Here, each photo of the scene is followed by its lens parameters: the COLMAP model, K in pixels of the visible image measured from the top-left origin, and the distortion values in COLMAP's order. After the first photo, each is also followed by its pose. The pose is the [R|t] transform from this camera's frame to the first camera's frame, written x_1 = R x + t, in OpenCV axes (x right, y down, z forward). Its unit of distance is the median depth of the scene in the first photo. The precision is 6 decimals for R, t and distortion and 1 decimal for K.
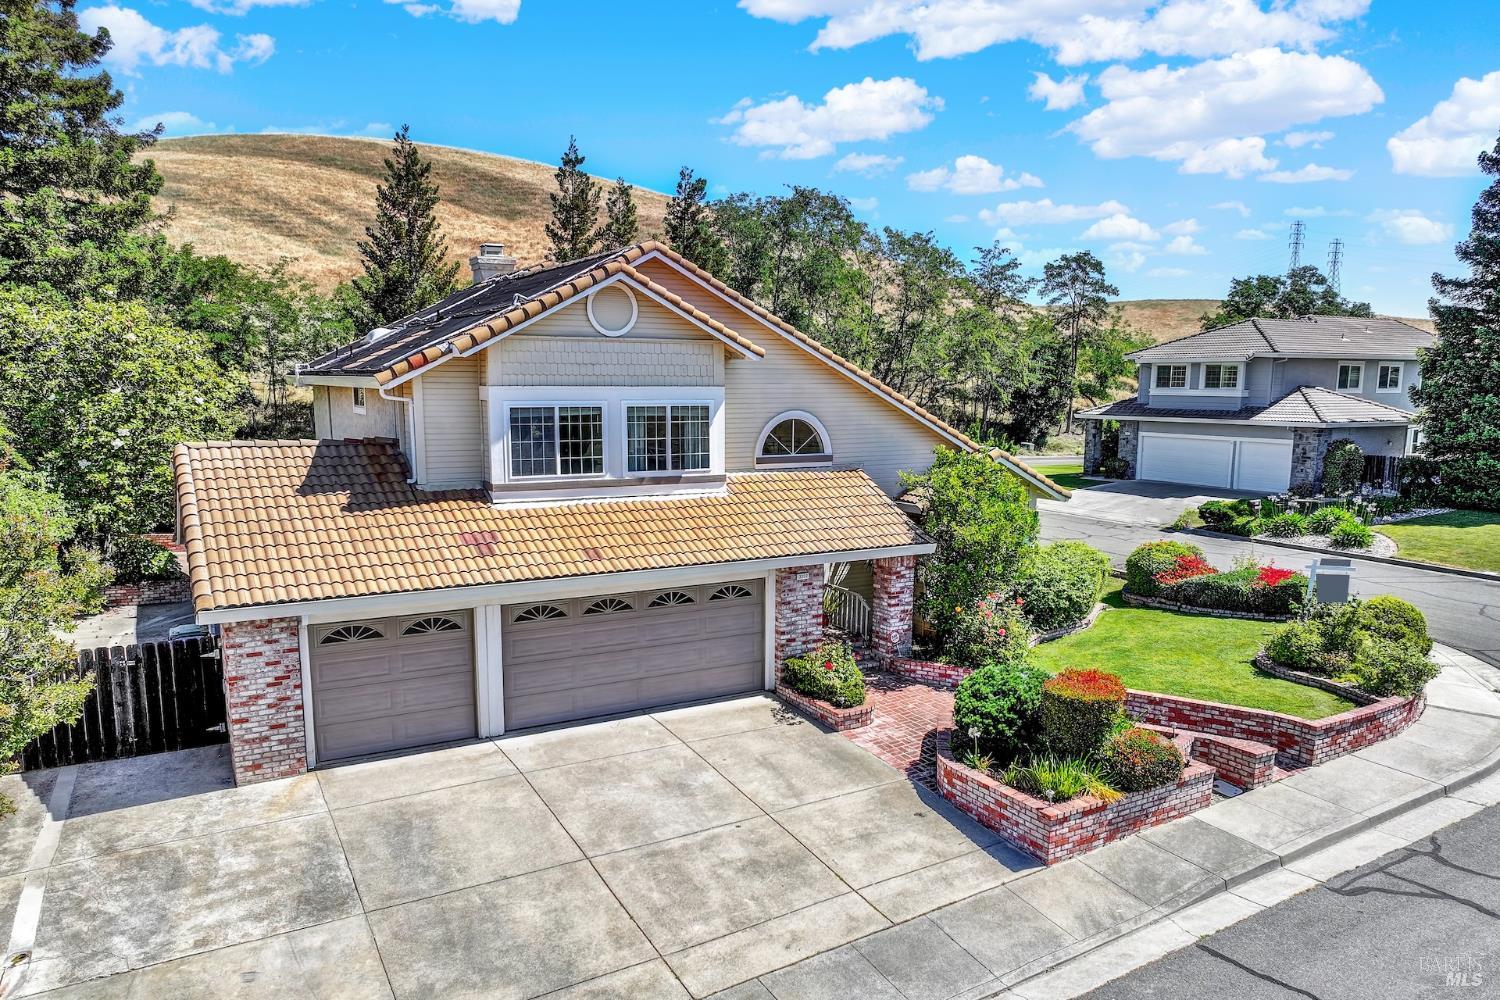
lens RADIAL K [[1049.1, 0, 753.7], [0, 1049.1, 553.3], [0, 0, 1]] dist [-0.001705, 0.017673]
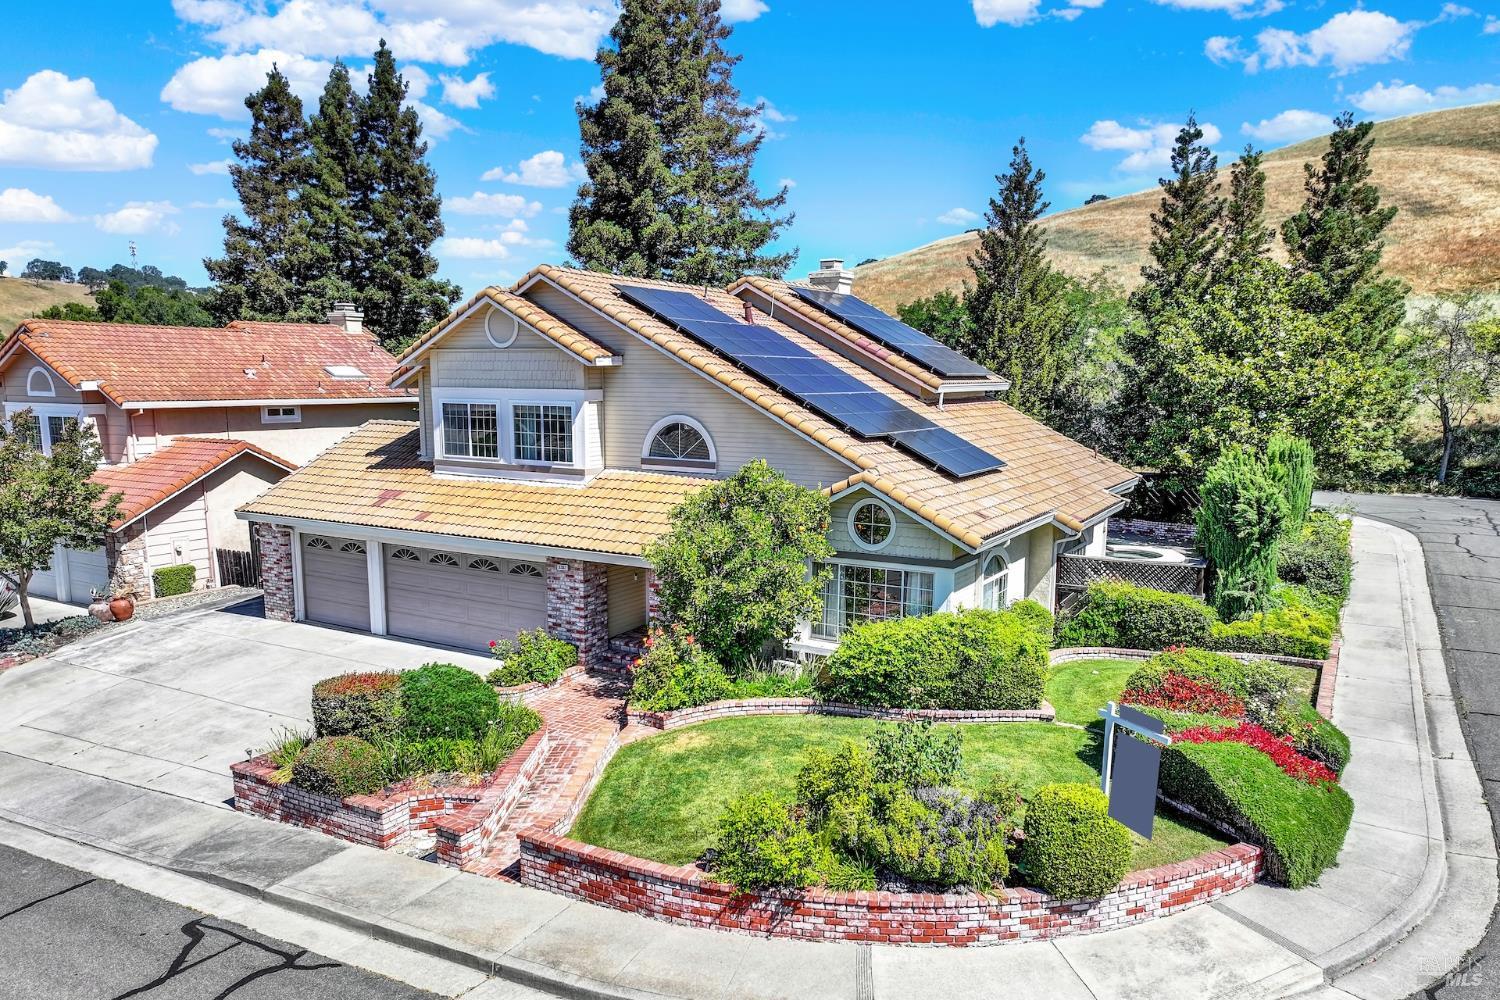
lens RADIAL K [[1049.1, 0, 753.7], [0, 1049.1, 553.3], [0, 0, 1]] dist [-0.001705, 0.017673]
pose [[0.497538, 0.143391, -0.855508, 1.120887], [-0.145830, 0.986033, 0.080458, -0.113203], [0.855096, 0.084728, 0.511500, 0.655362]]
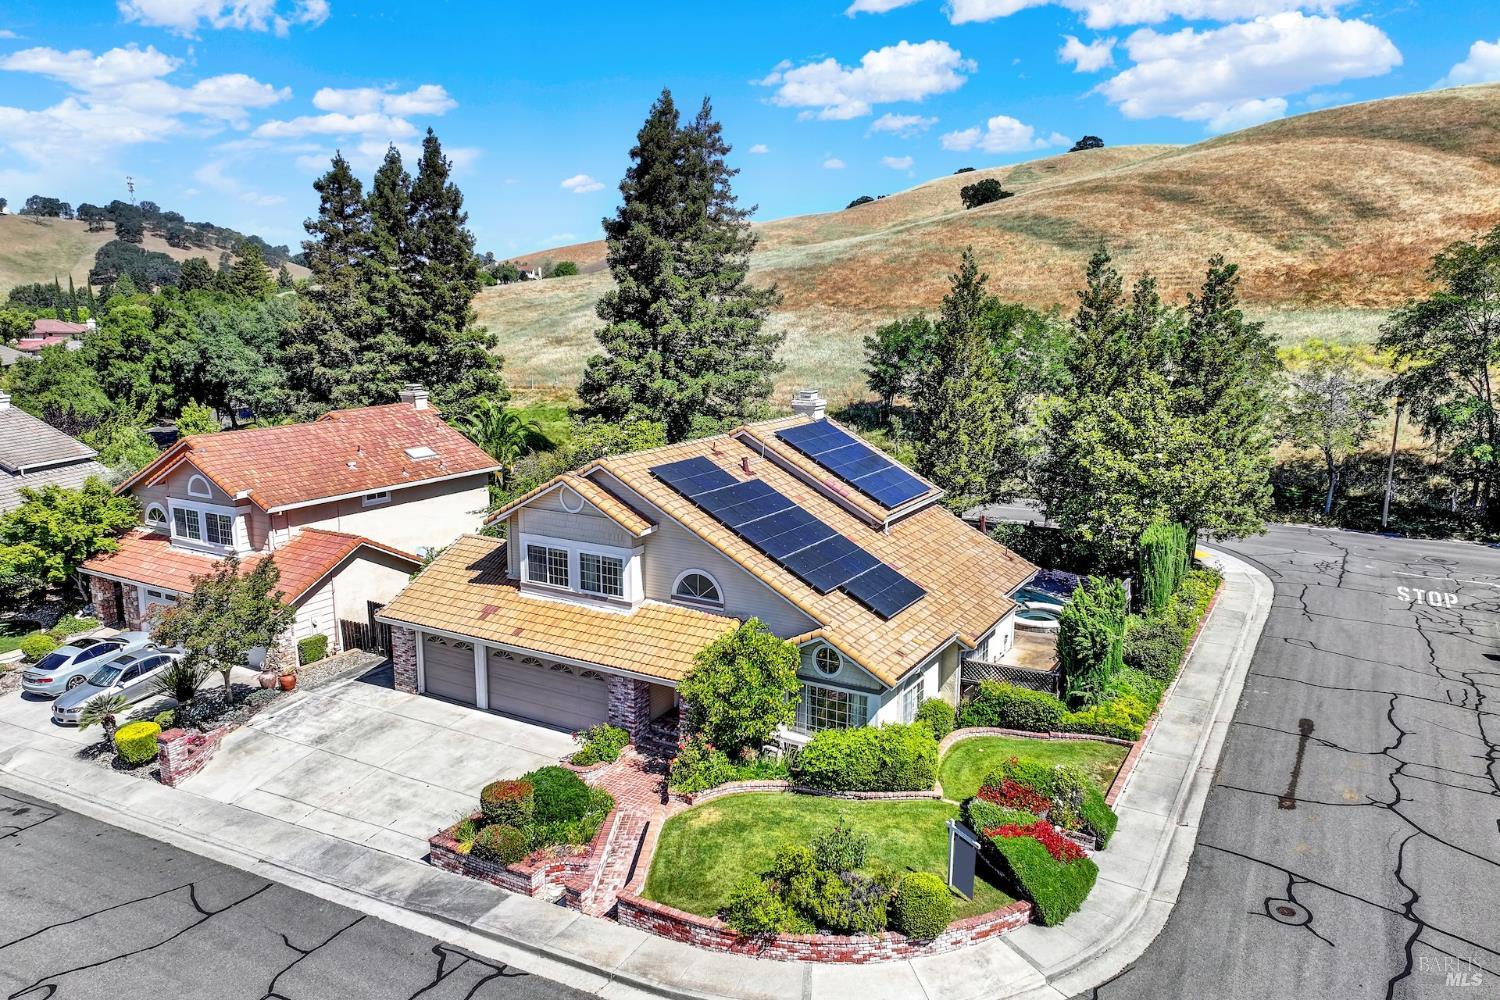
lens RADIAL K [[1044.2, 0, 754.9], [0, 1044.2, 506.3], [0, 0, 1]] dist [0.000720, 0.011620]
pose [[0.501956, 0.162490, -0.849493, 1.522377], [-0.144640, 0.984132, 0.102777, -0.448730], [0.852713, 0.071281, 0.517493, 0.365620]]
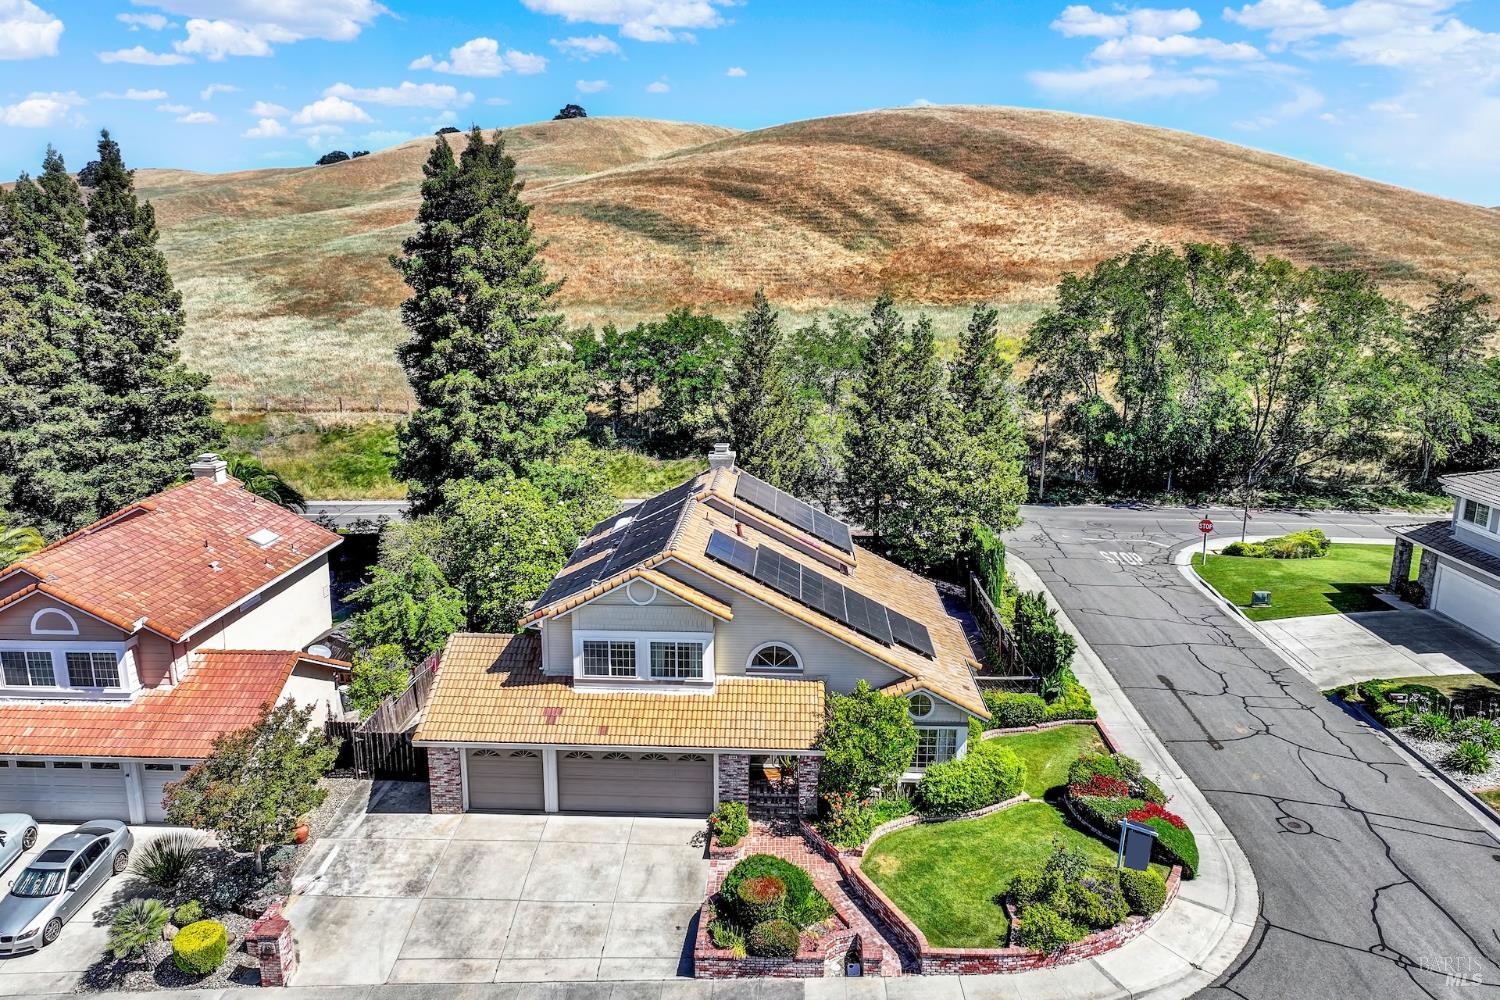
lens RADIAL K [[1044.2, 0, 754.9], [0, 1044.2, 506.3], [0, 0, 1]] dist [0.000720, 0.011620]
pose [[0.846664, 0.119387, -0.518562, 0.946517], [-0.088883, 0.992545, 0.083390, -0.548262], [0.524652, -0.024512, 0.850964, -0.412963]]
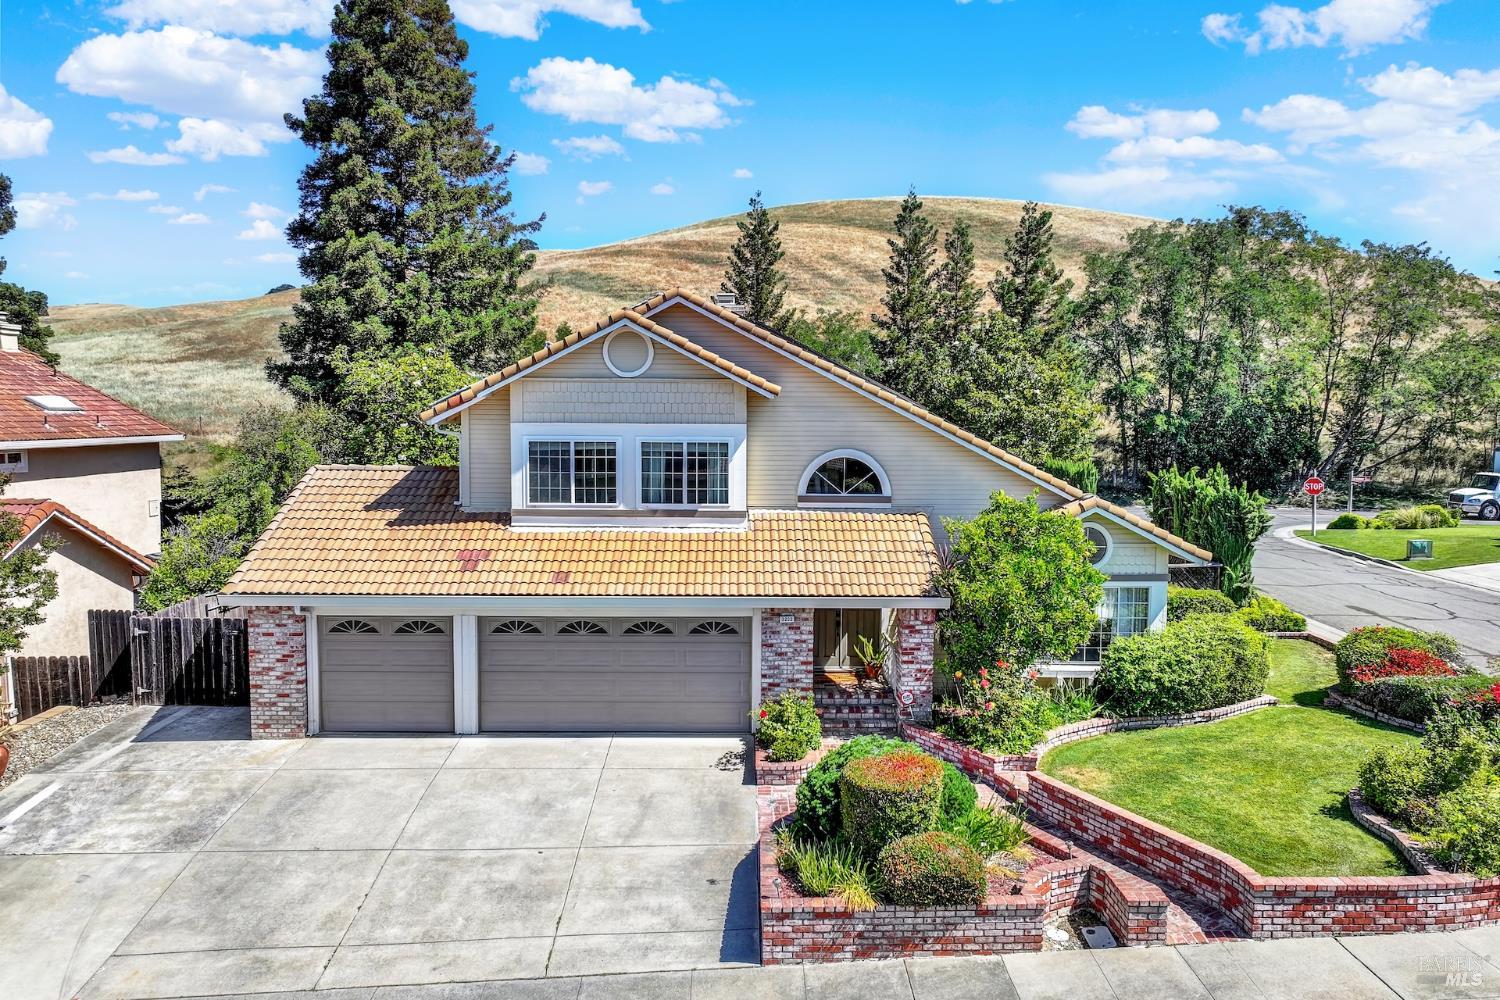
lens RADIAL K [[1049.5, 0, 755.4], [0, 1049.5, 493.1], [0, 0, 1]] dist [-0.002247, 0.015371]
pose [[0.872112, 0.037530, -0.487864, 0.517115], [-0.081646, 0.994237, -0.069469, -0.025453], [0.482446, 0.100417, 0.870151, 0.143293]]
